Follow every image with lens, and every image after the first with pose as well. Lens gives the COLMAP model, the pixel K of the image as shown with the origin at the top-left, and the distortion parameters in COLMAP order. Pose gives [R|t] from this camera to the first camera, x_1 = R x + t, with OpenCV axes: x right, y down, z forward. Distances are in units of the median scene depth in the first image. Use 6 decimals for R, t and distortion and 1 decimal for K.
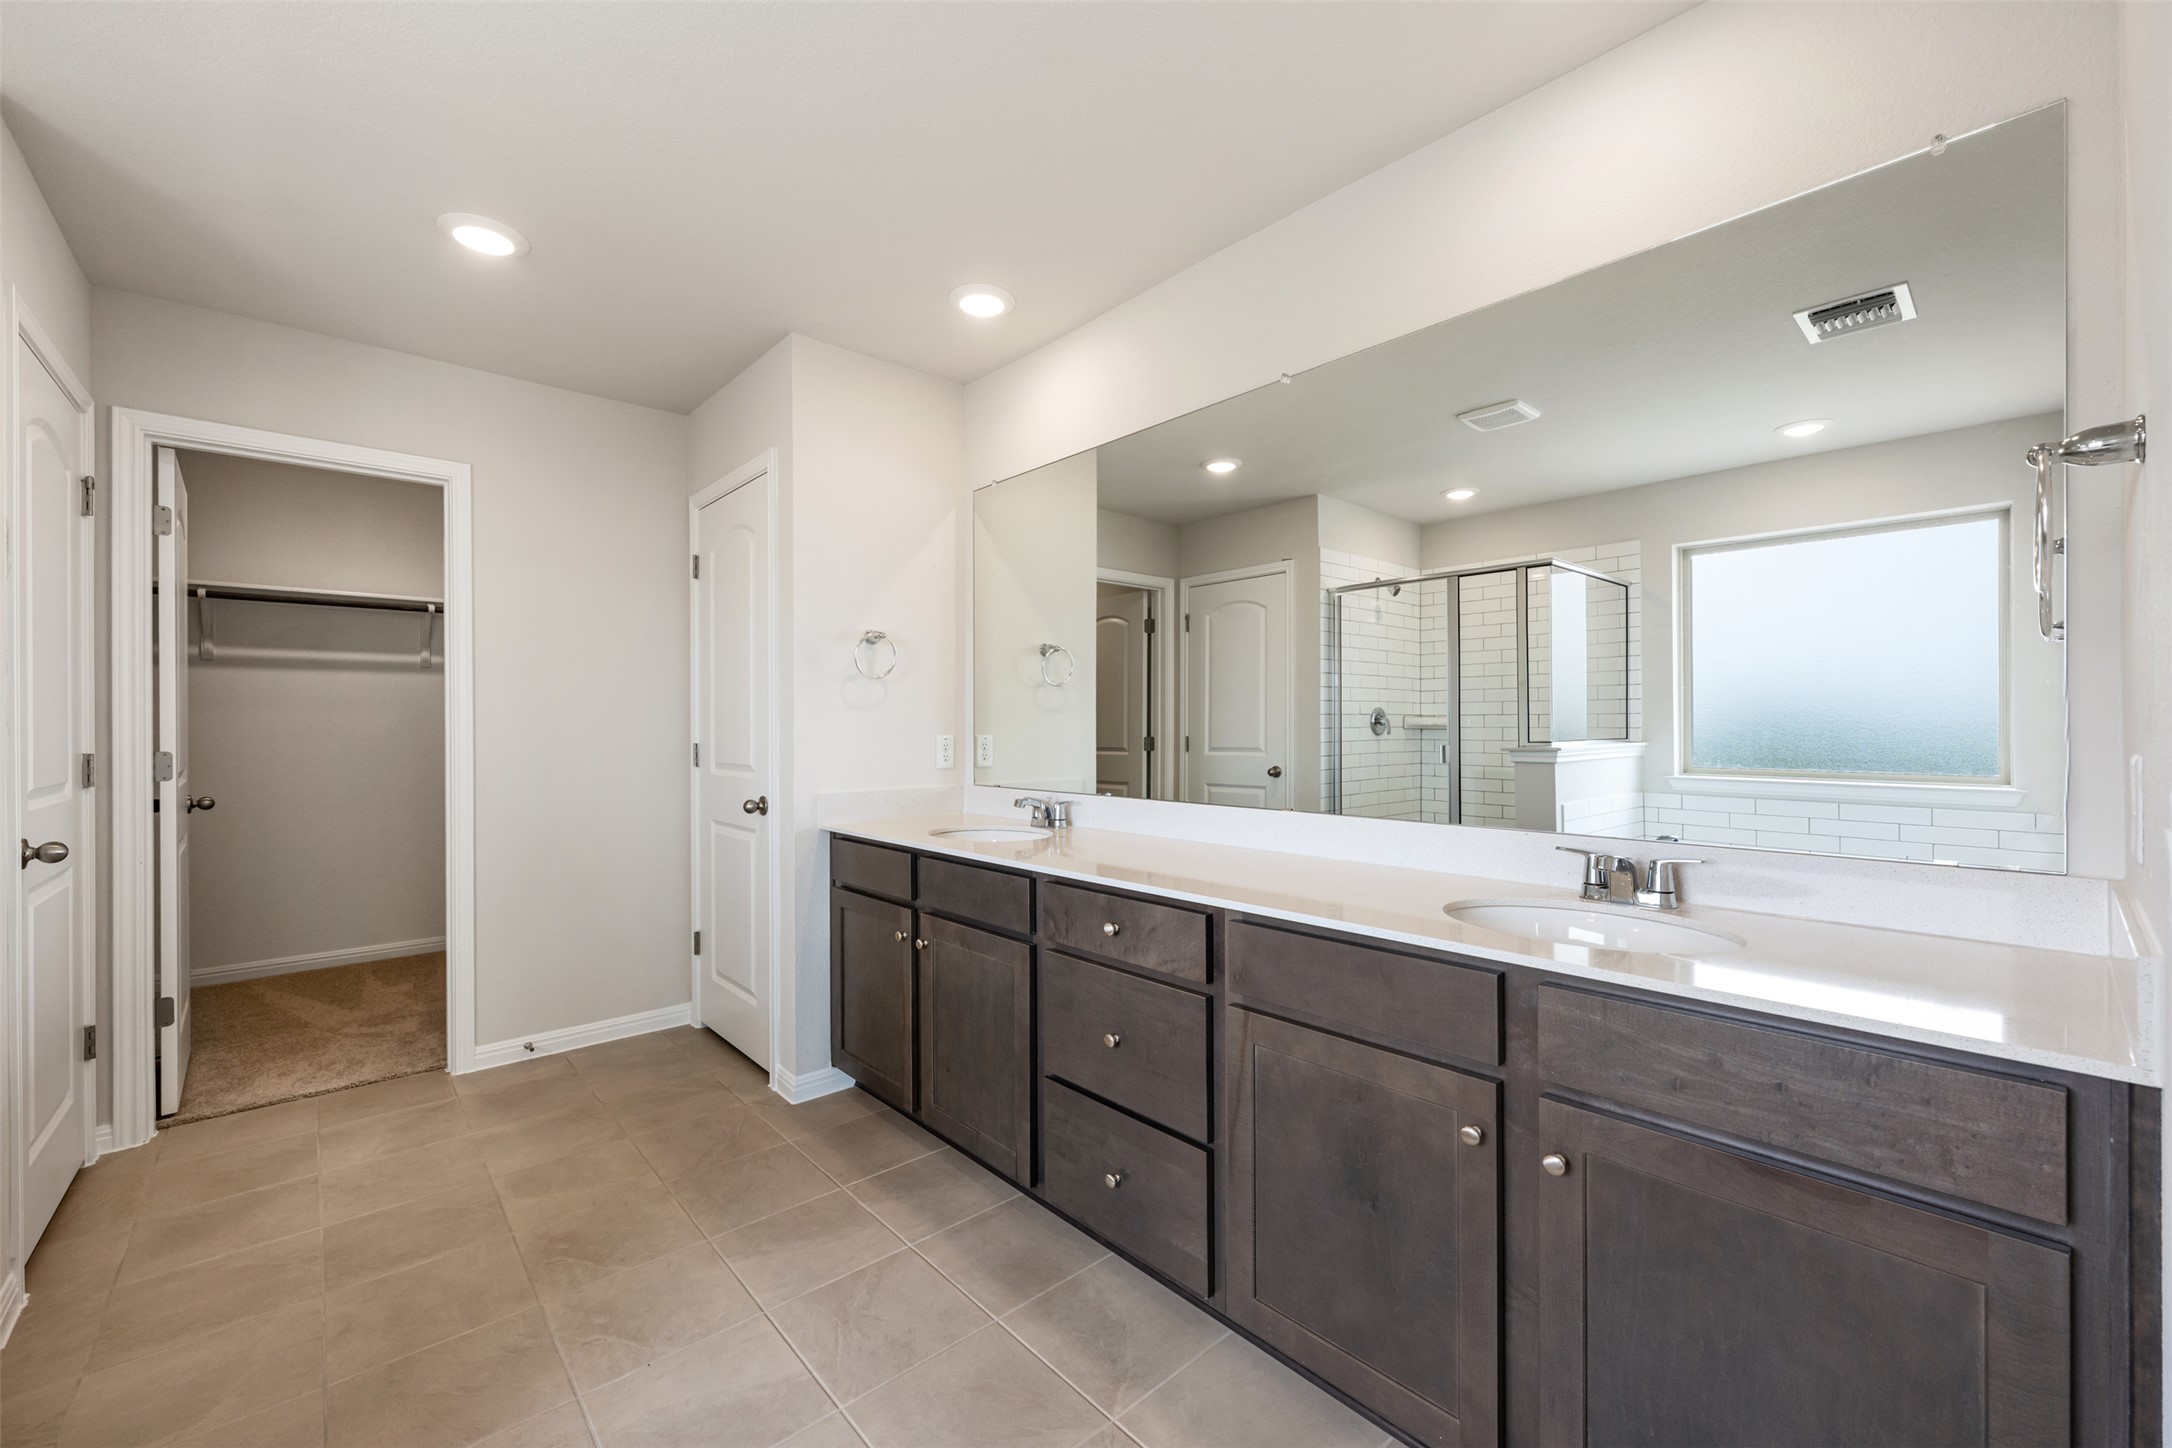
lens RADIAL K [[861.6, 0, 1078.6], [0, 861.6, 729.7], [0, 0, 1]] dist [-0.001240, 0.000067]
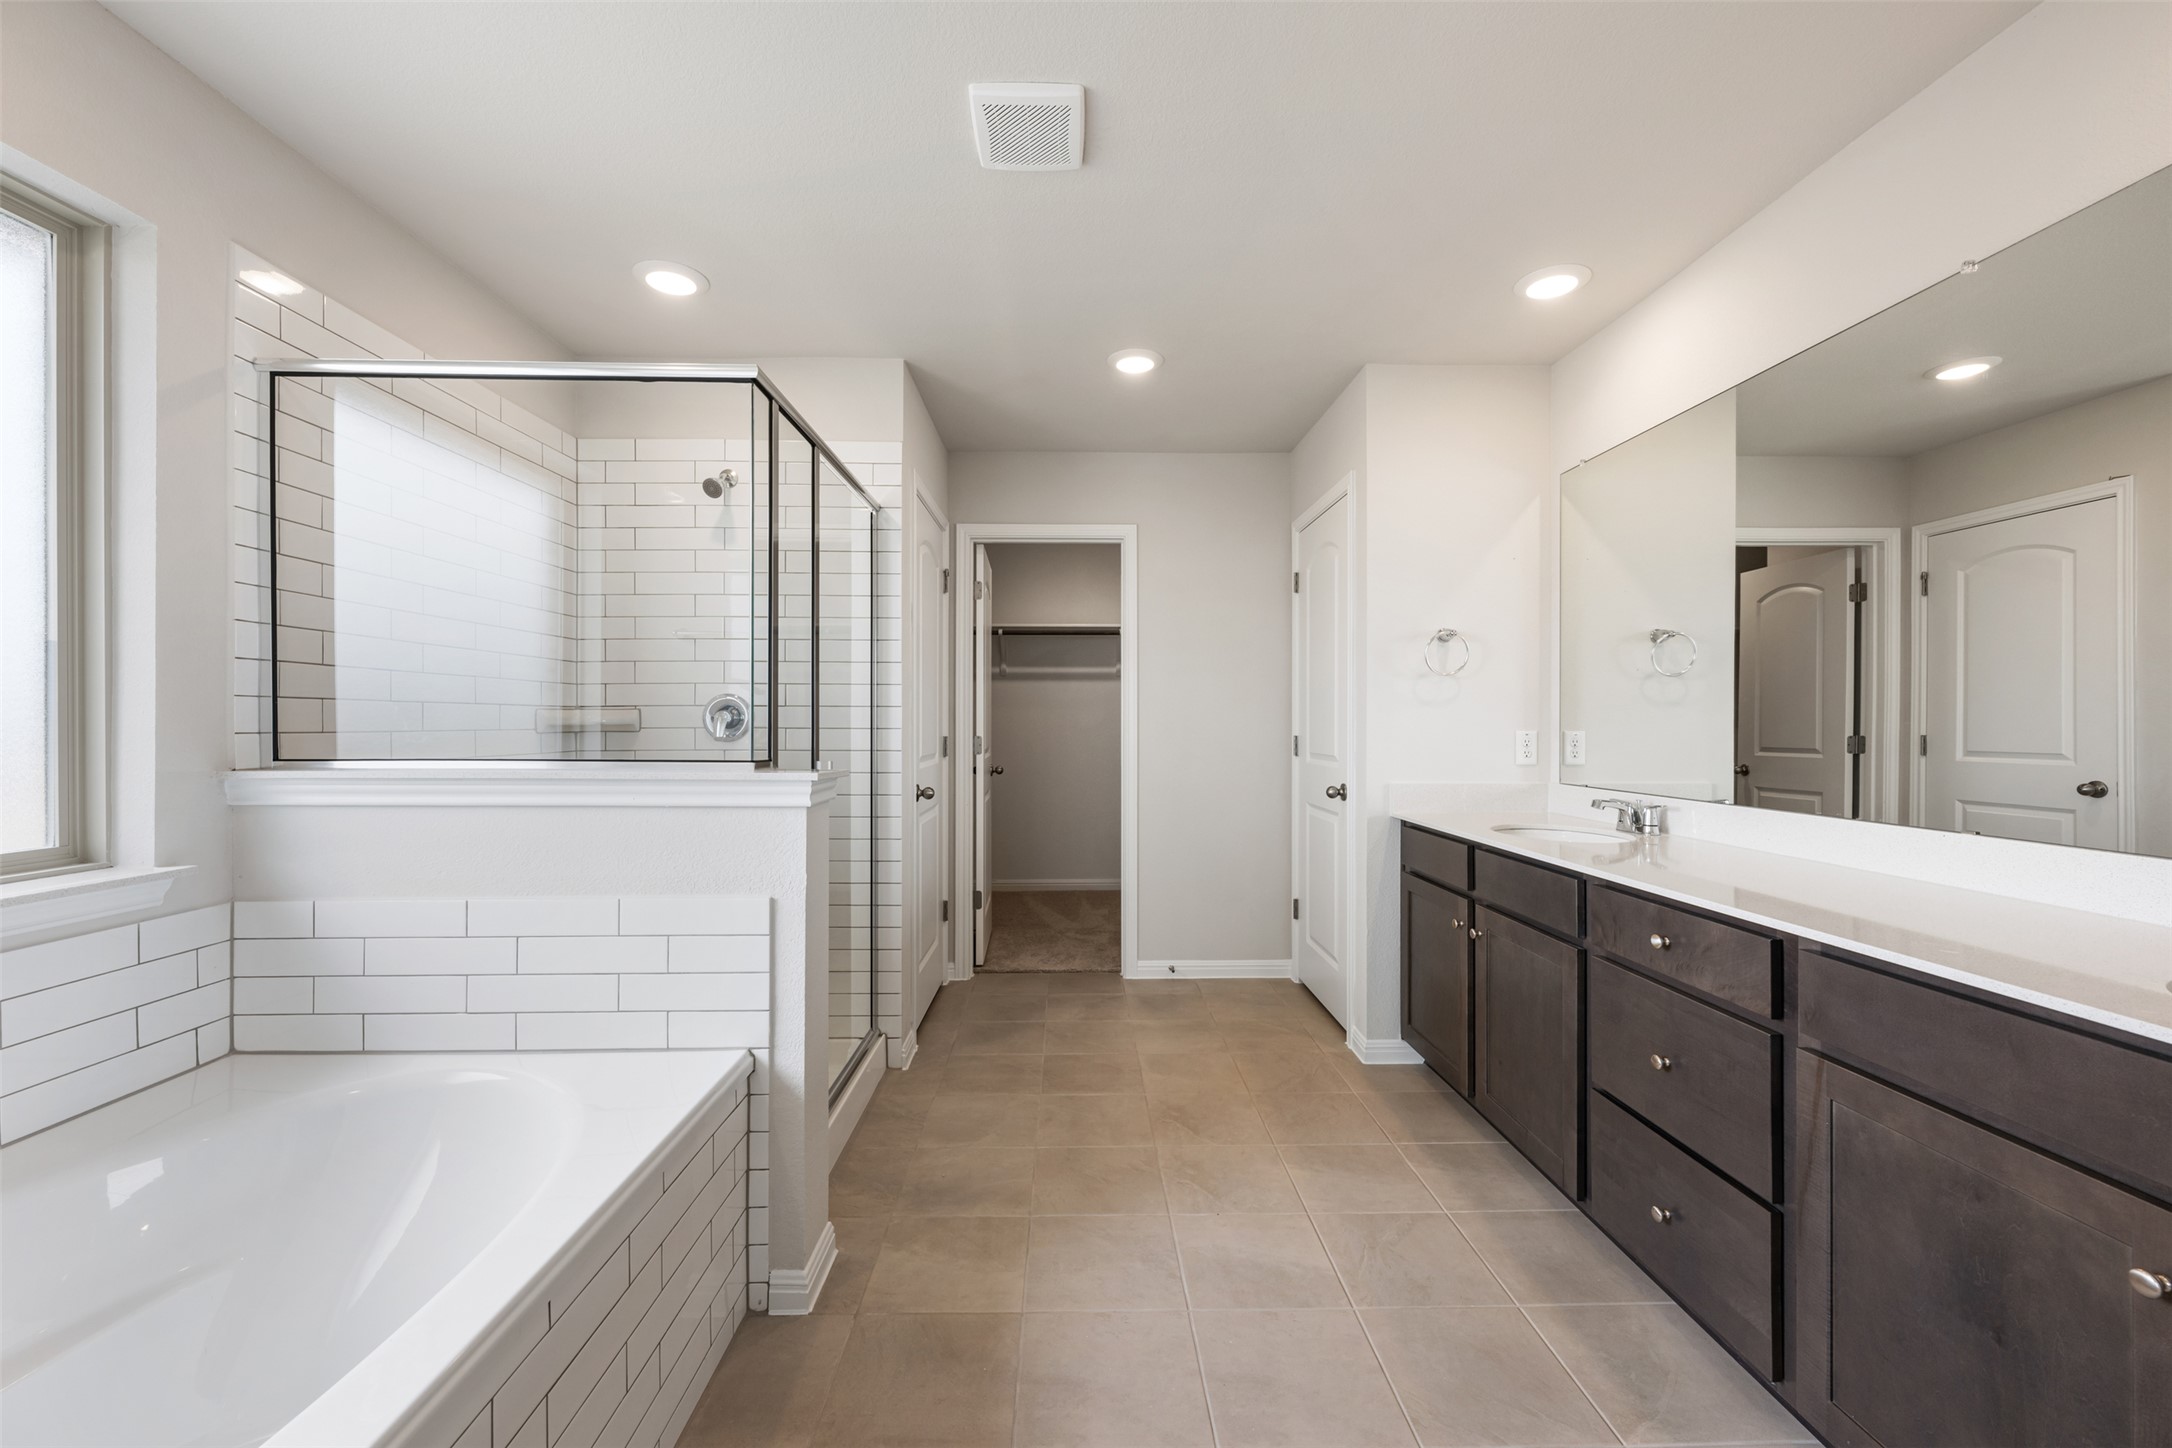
lens RADIAL K [[861.6, 0, 1087.8], [0, 861.6, 723.3], [0, 0, 1]] dist [-0.001240, 0.000067]
pose [[0.758370, 0.005031, -0.651804, 0.116239], [-0.005459, 0.999984, 0.001366, -0.000557], [0.651801, 0.002522, 0.758386, -0.067476]]
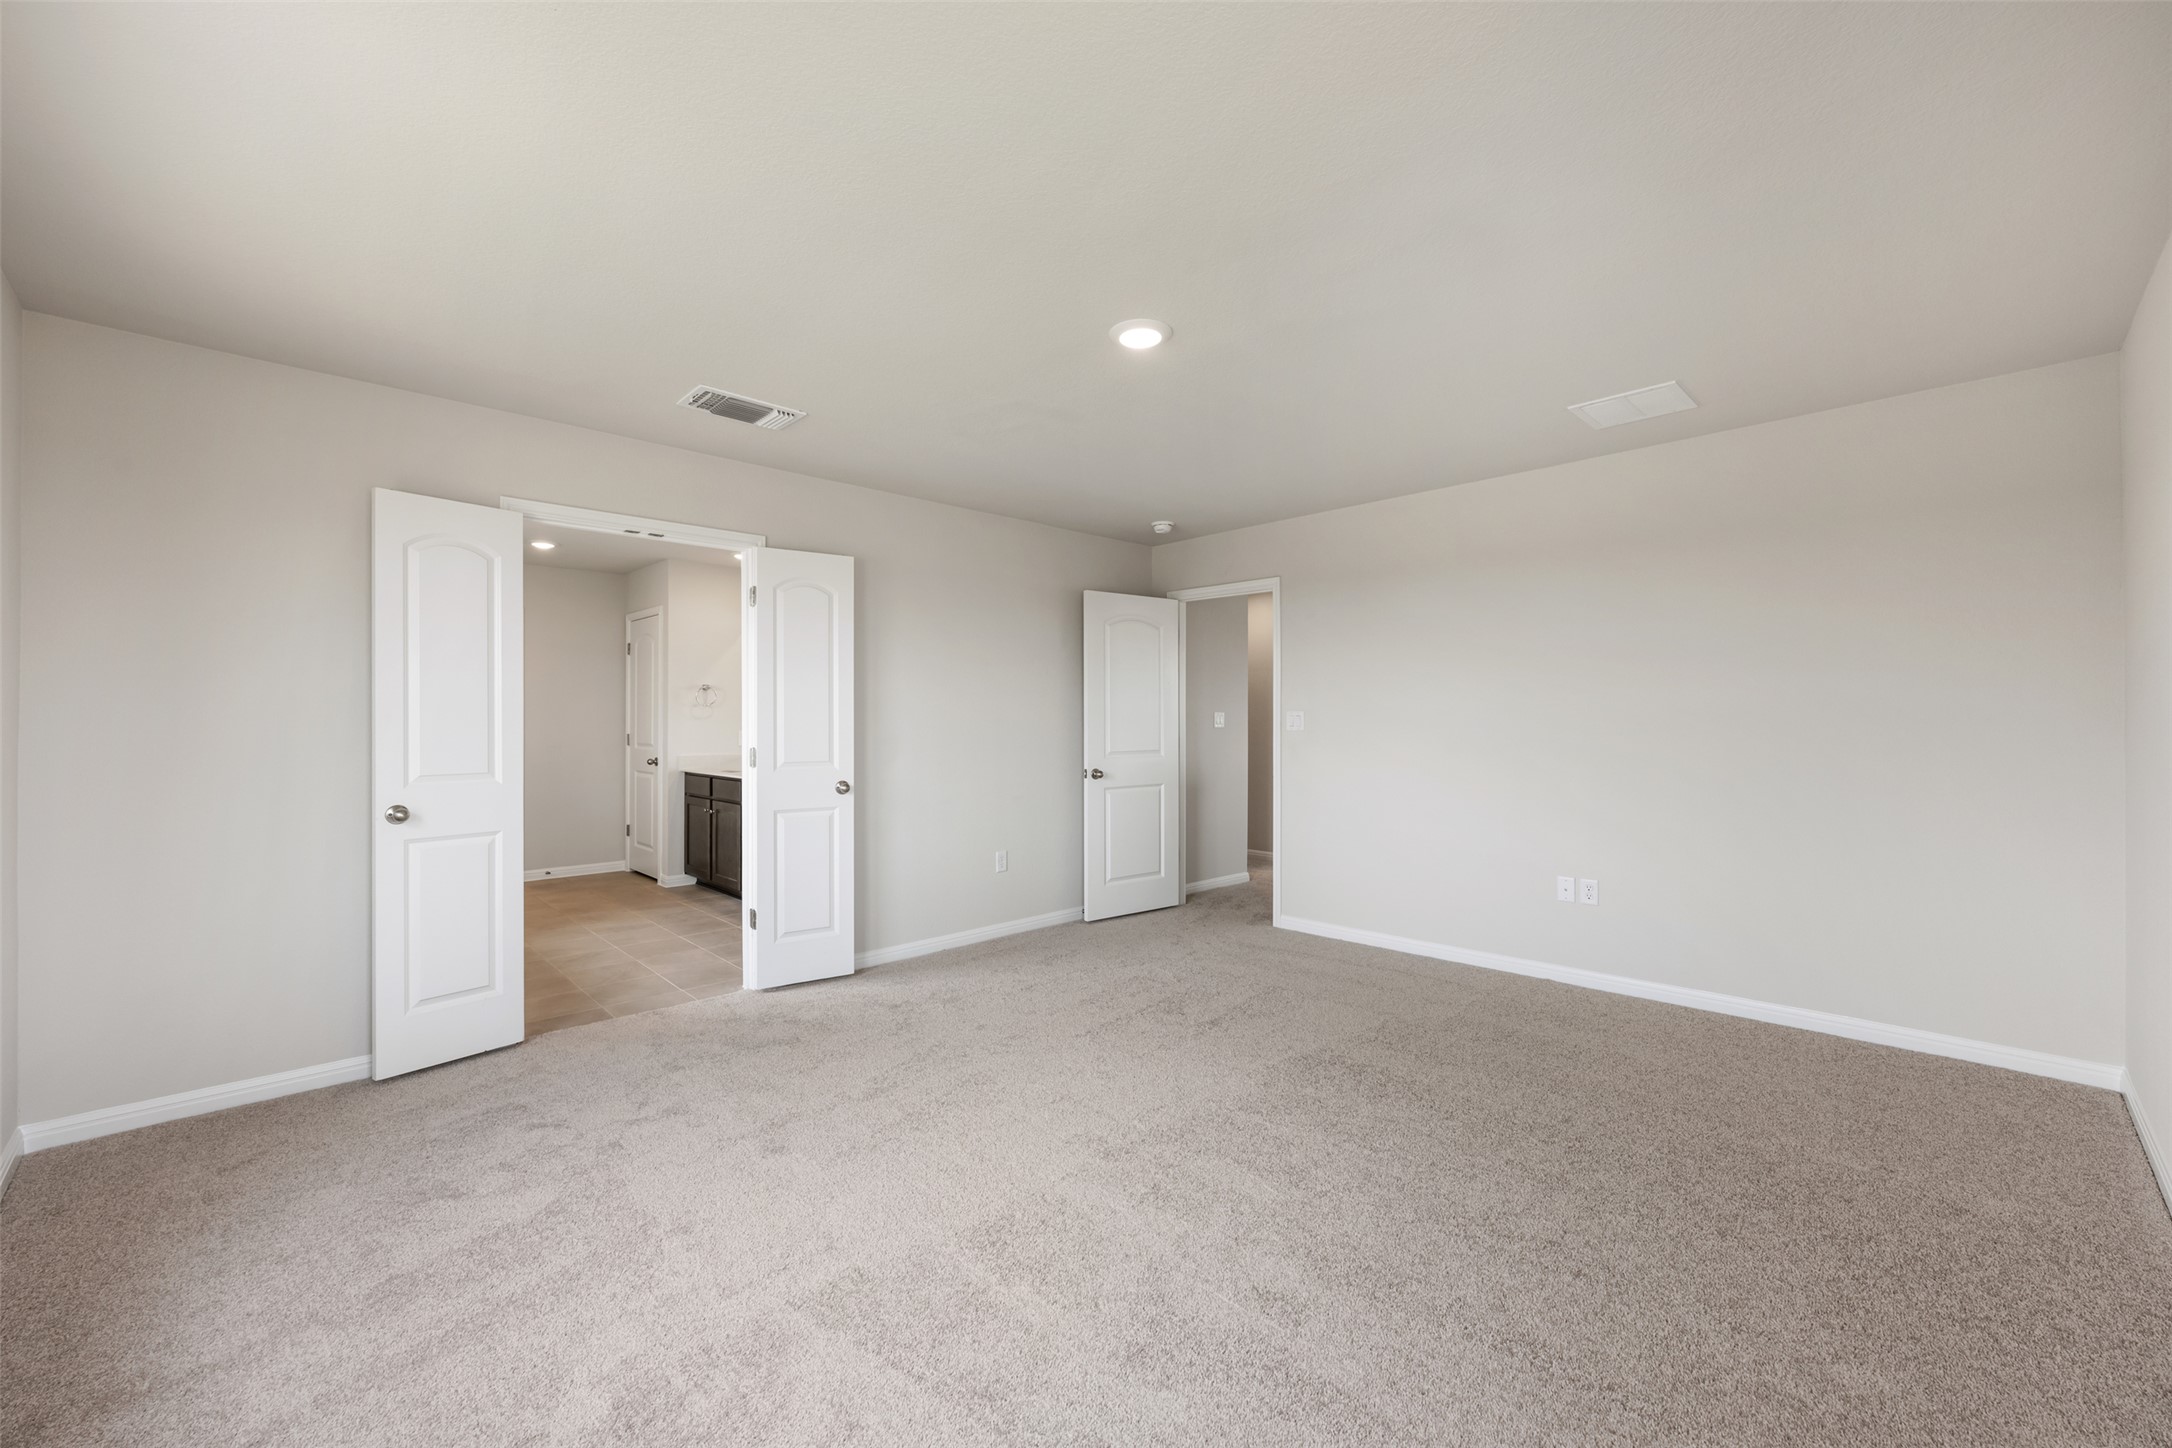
lens RADIAL K [[861.6, 0, 1082.4], [0, 861.6, 721.5], [0, 0, 1]] dist [-0.001240, 0.000067]
pose [[0.999223, 0.004424, 0.039156, 0.695916], [-0.004298, 0.999985, -0.003296, -0.014767], [-0.039170, 0.003125, 0.999228, -1.369611]]
